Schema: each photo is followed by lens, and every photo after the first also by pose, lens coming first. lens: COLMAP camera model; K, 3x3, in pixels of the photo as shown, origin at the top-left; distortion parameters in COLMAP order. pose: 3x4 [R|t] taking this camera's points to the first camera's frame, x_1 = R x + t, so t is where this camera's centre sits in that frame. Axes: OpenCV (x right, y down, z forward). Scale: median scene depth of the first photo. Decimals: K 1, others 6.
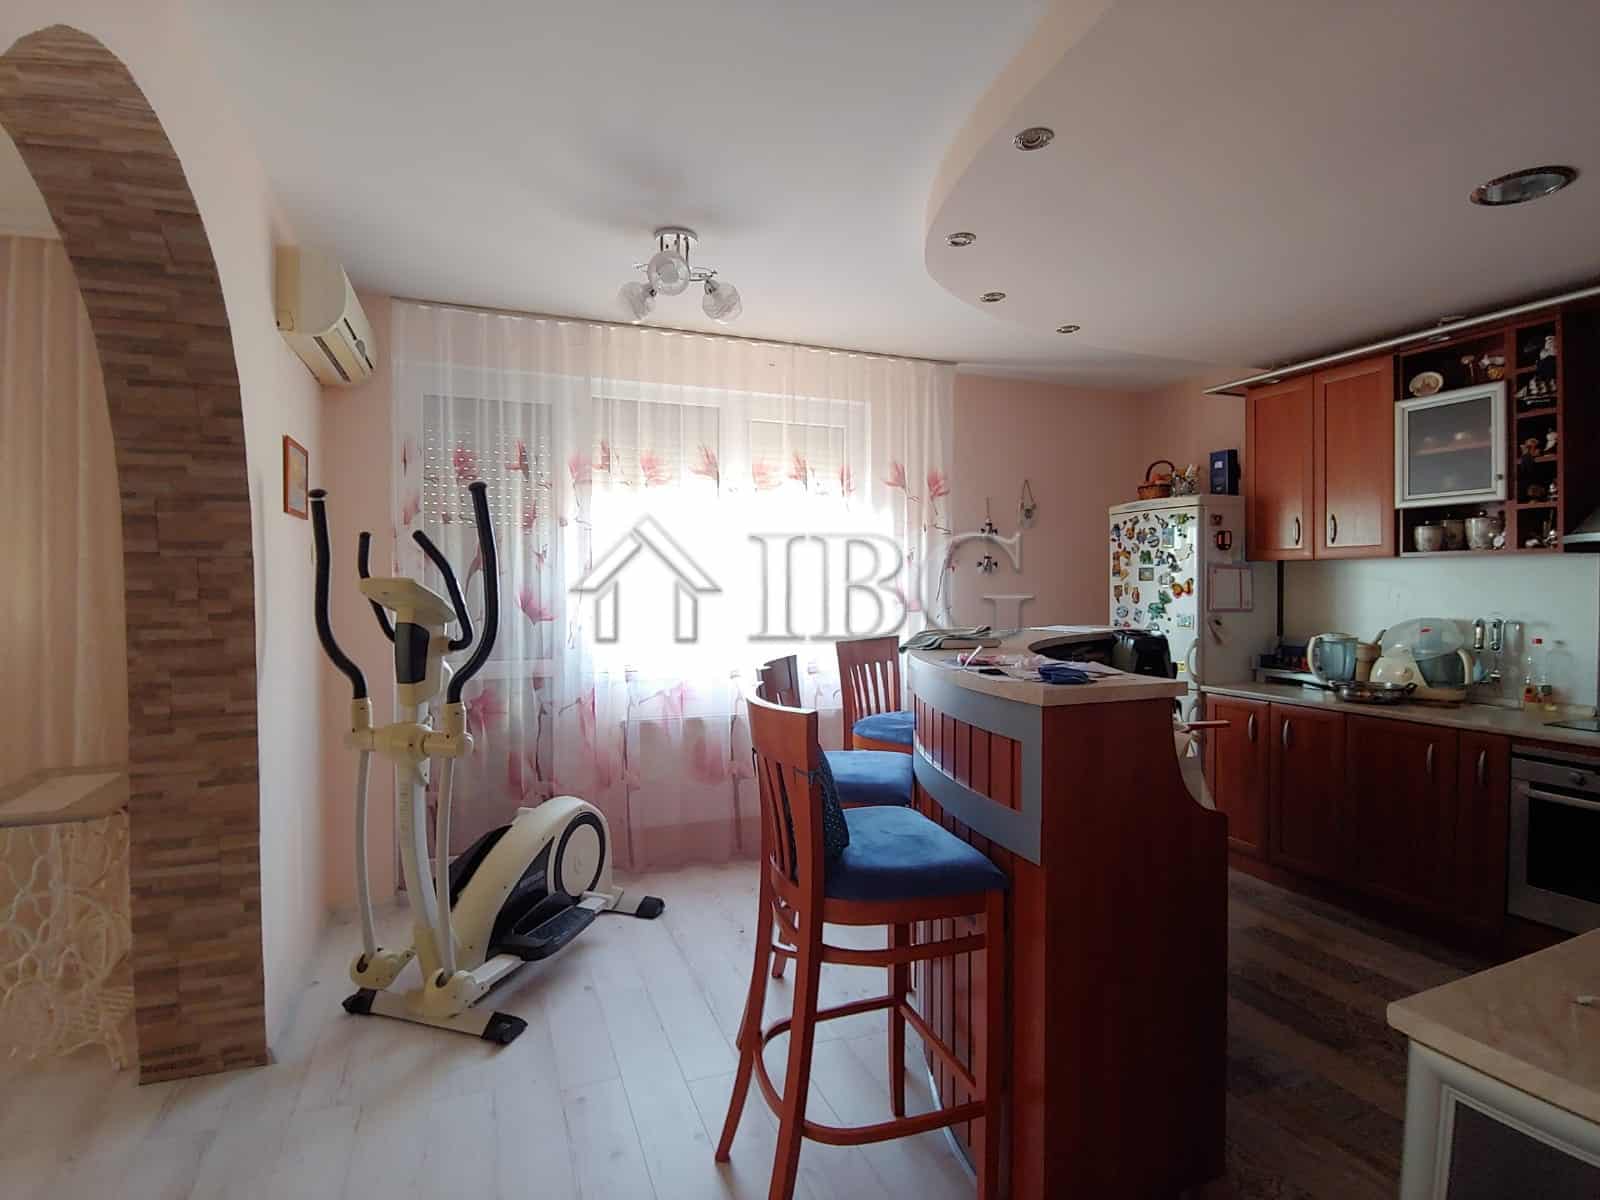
lens RADIAL K [[816.0, 0, 804.6], [0, 816.0, 597.2], [0, 0, 1]] dist [0.004857, -0.001817]
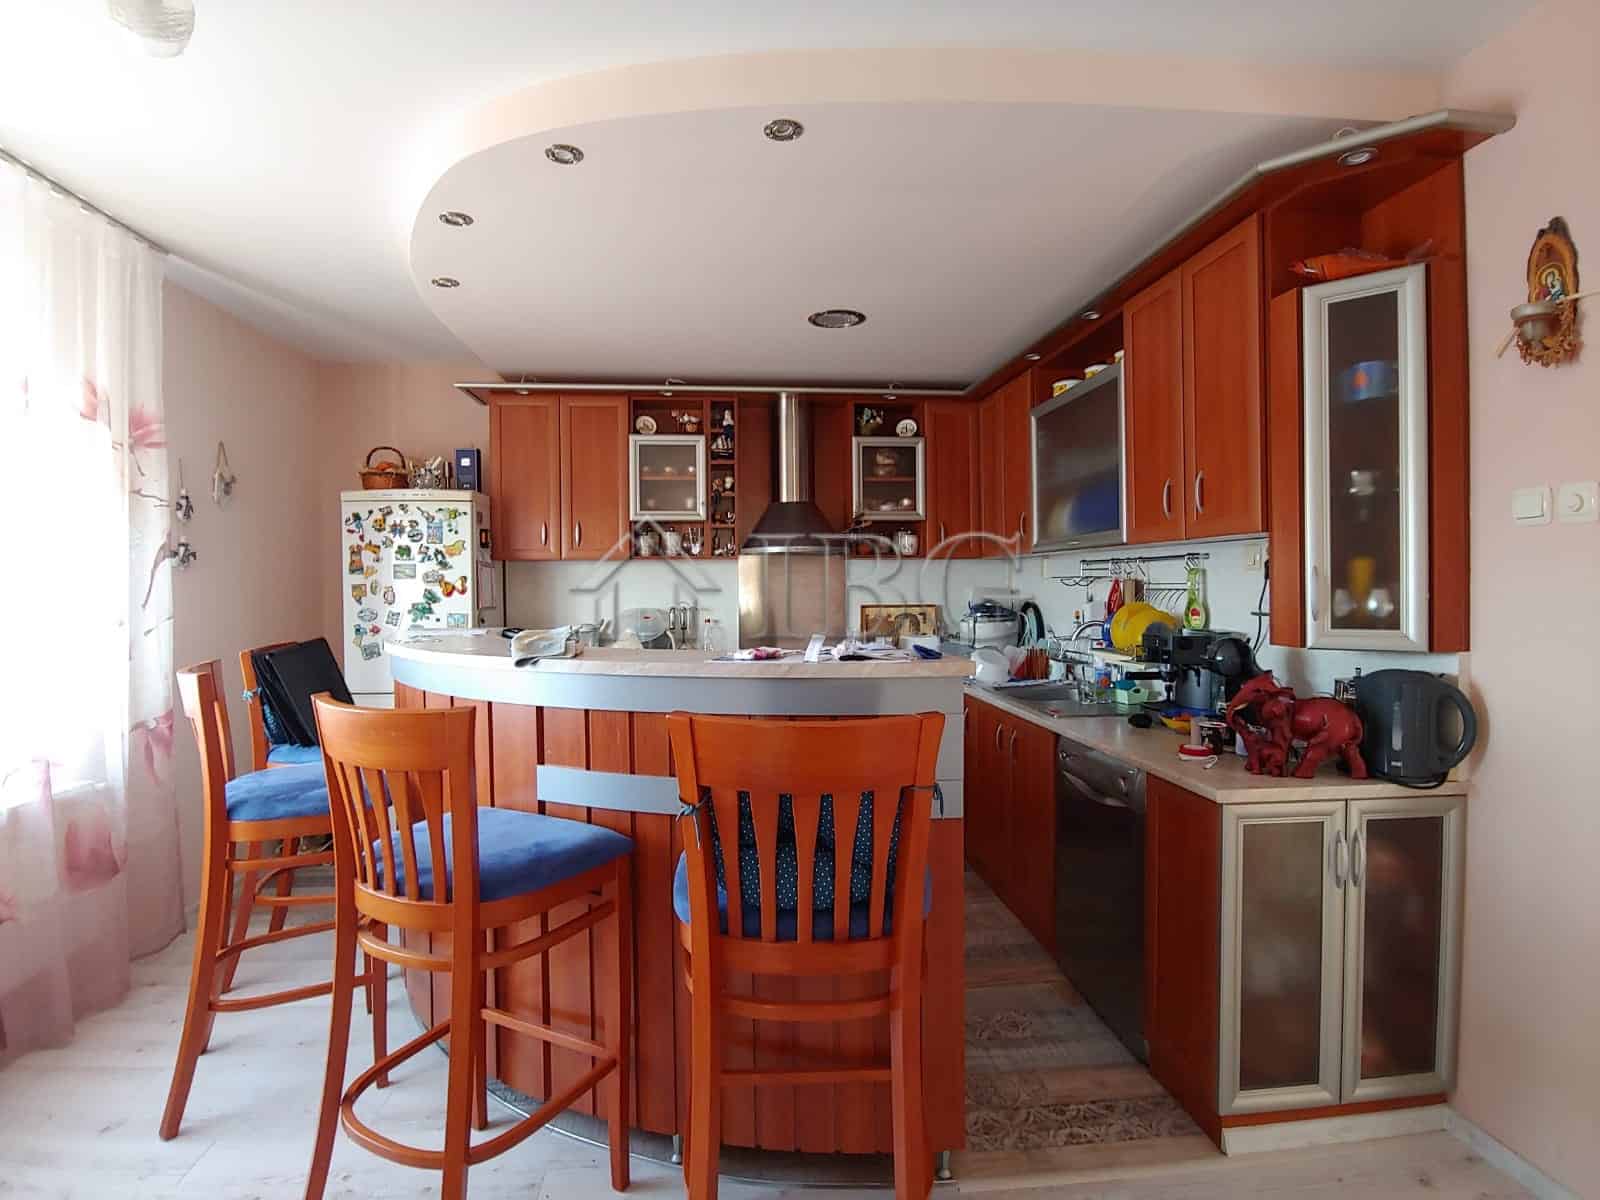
lens RADIAL K [[816.0, 0, 794.3], [0, 816.0, 592.0], [0, 0, 1]] dist [0.004857, -0.001817]
pose [[0.303749, -0.007052, 0.952726, -0.438108], [0.024325, 0.999704, -0.000356, 0.007241], [-0.952442, 0.023283, 0.303831, 0.450907]]
